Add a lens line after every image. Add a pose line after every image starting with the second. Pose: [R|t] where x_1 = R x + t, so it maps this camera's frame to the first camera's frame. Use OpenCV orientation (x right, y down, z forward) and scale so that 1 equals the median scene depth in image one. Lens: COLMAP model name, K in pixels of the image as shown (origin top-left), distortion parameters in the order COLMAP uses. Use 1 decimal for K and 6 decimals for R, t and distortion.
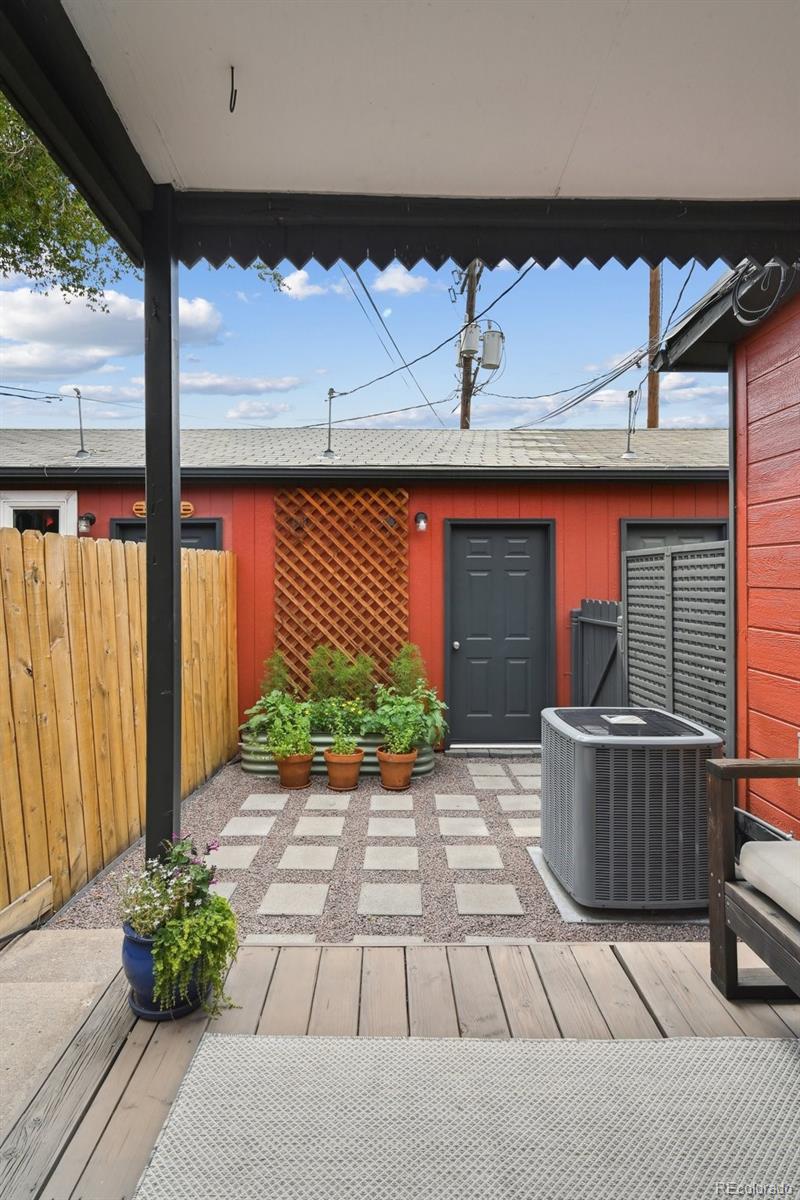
lens RADIAL K [[590.5, 0, 389.8], [0, 590.5, 570.0], [0, 0, 1]] dist [-0.004346, -0.000244]
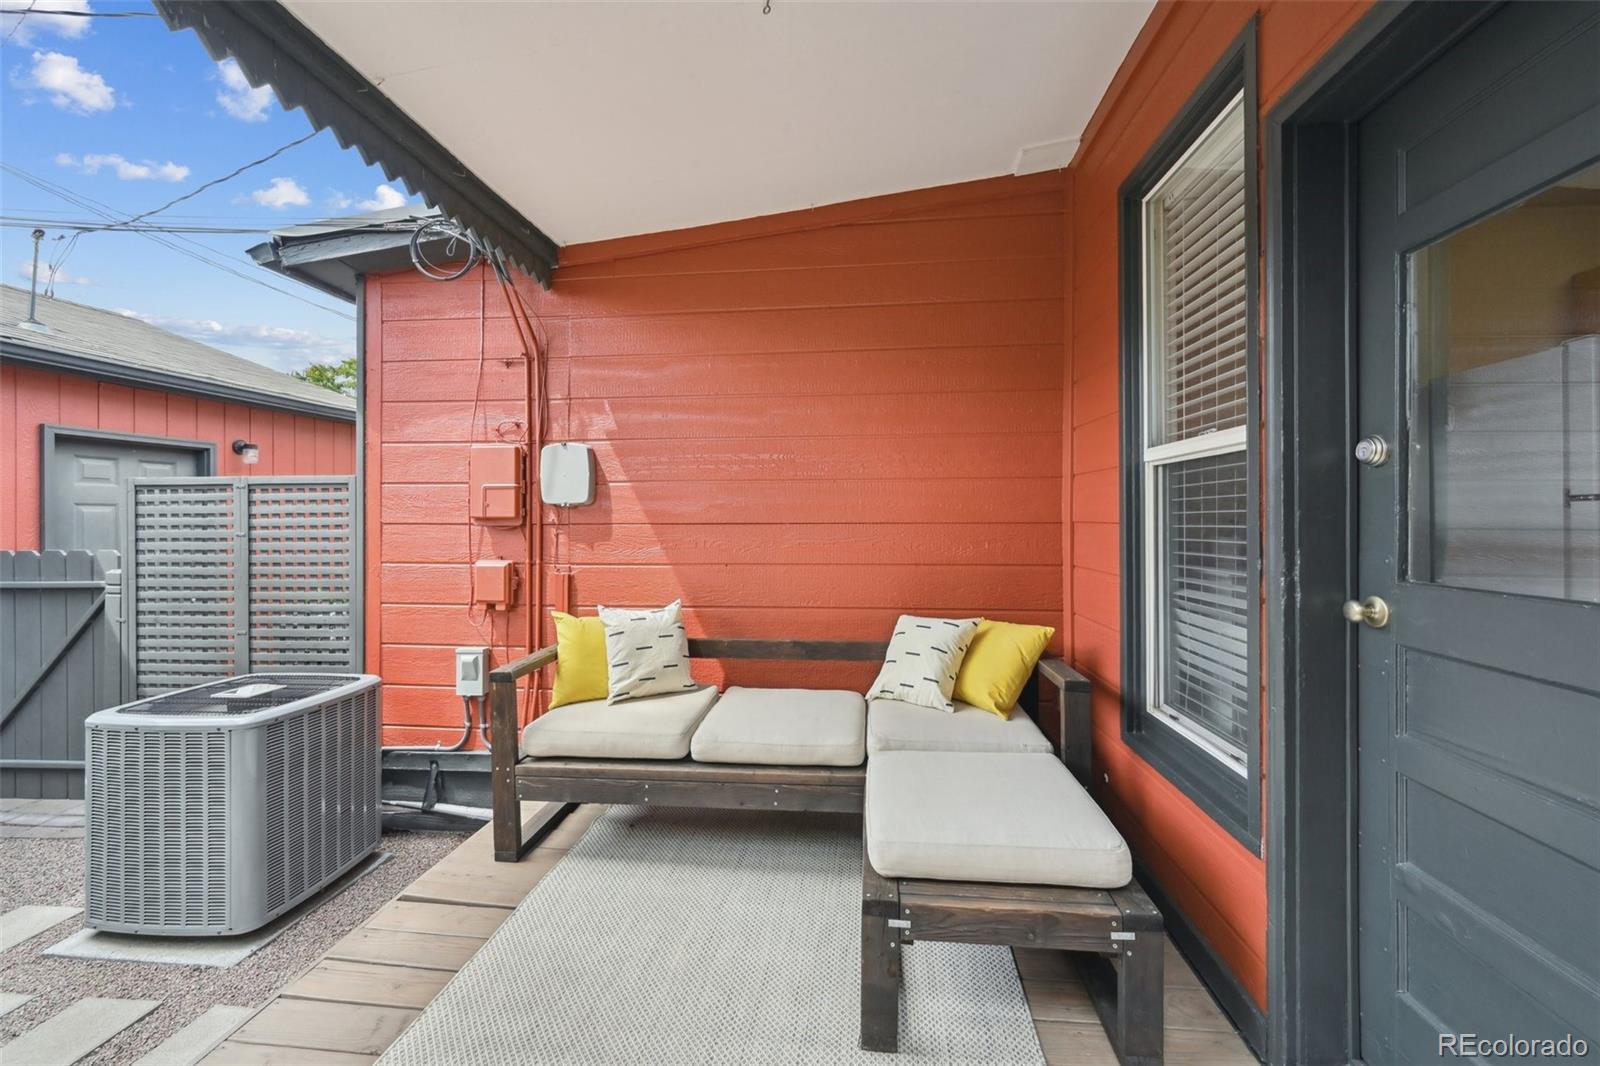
lens RADIAL K [[645.3, 0, 795.4], [0, 645.3, 511.3], [0, 0, 1]] dist [0.000251, 0.000022]
pose [[0.116774, 0.005817, 0.993141, -0.253659], [-0.010854, 0.999931, -0.004580, 0.003572], [-0.993099, -0.010245, 0.116829, 0.105906]]
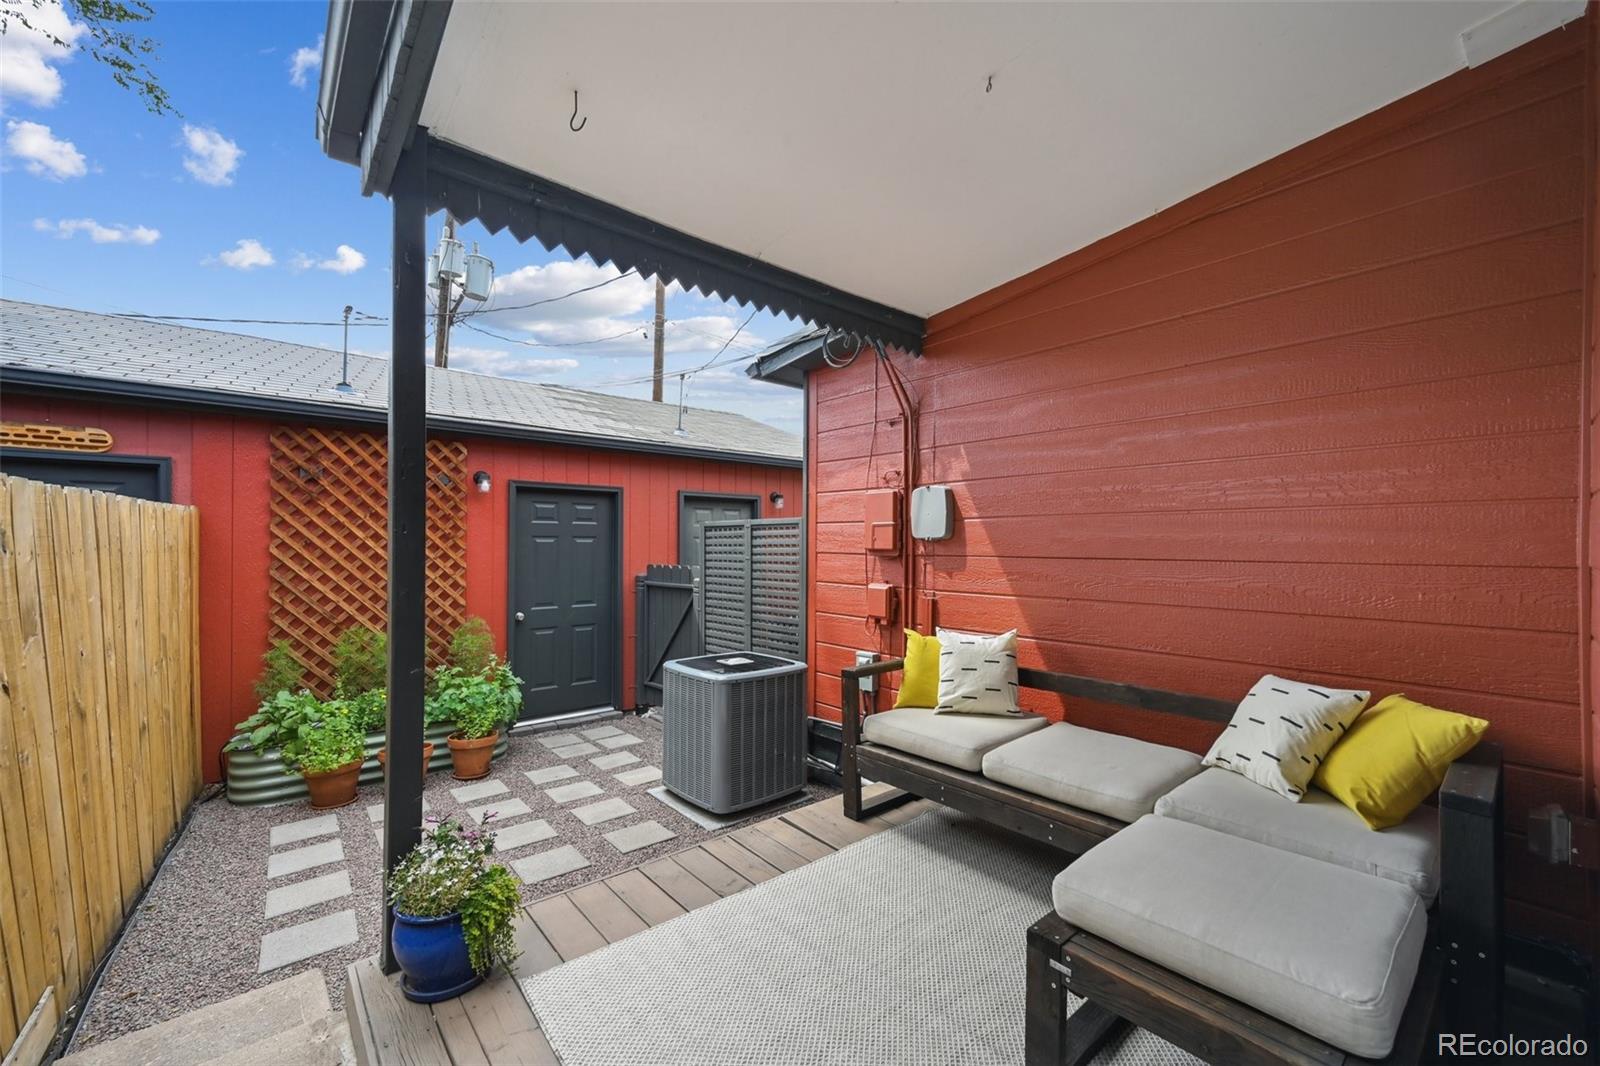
lens RADIAL K [[637.8, 0, 800.0], [0, 637.8, 533.0], [0, 0, 1]] dist [-0.000181, -0.000031]
pose [[0.766534, 0.012694, 0.642078, -0.231216], [-0.011819, 0.999914, -0.005658, -0.004459], [-0.642094, -0.003252, 0.766619, -0.066754]]
